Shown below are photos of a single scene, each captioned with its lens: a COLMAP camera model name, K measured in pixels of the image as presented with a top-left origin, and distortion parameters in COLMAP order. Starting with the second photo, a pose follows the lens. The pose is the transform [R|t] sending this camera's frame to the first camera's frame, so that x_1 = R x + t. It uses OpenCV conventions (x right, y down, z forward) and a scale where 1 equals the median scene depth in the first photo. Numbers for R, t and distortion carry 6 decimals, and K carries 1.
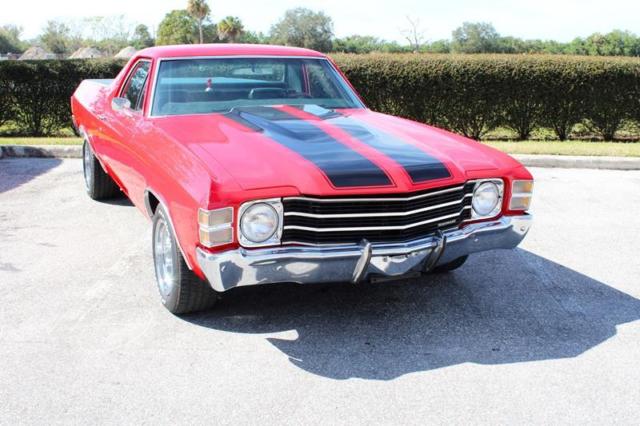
lens RADIAL K [[691.8, 0, 320.0], [0, 691.8, 213.0], [0, 0, 1]] dist [-0.113257, 0.133749]
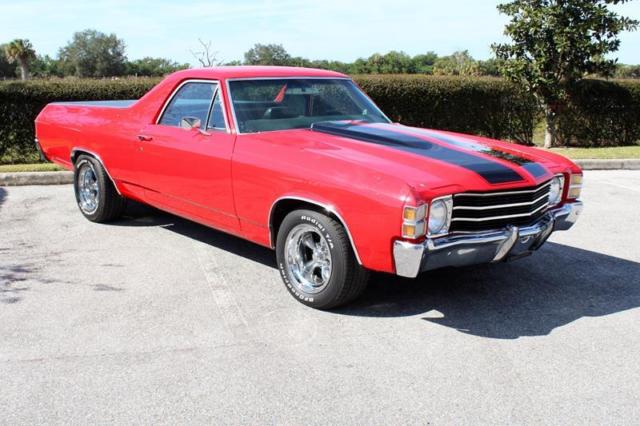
lens RADIAL K [[691.8, 0, 320.0], [0, 691.8, 213.0], [0, 0, 1]] dist [-0.113257, 0.133749]
pose [[0.953832, -0.063149, 0.293628, -0.525932], [0.072100, 0.997202, -0.019747, 0.014073], [-0.291560, 0.040006, 0.955716, -0.061802]]
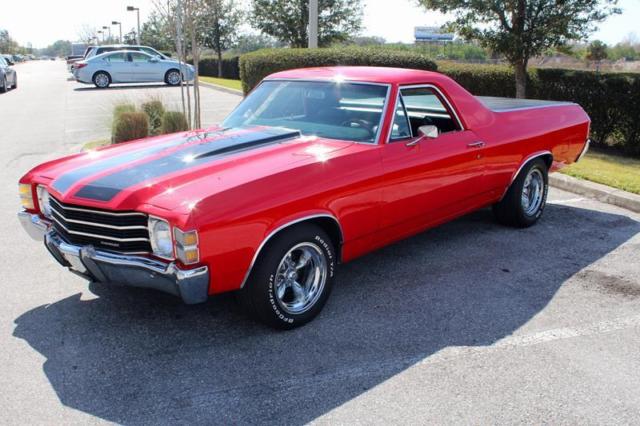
lens RADIAL K [[691.8, 0, 320.0], [0, 691.8, 213.0], [0, 0, 1]] dist [-0.113257, 0.133749]
pose [[0.358126, 0.205475, -0.910783, 1.168135], [-0.212610, 0.967803, 0.134739, -0.226860], [0.909144, 0.145388, 0.390281, 0.809460]]
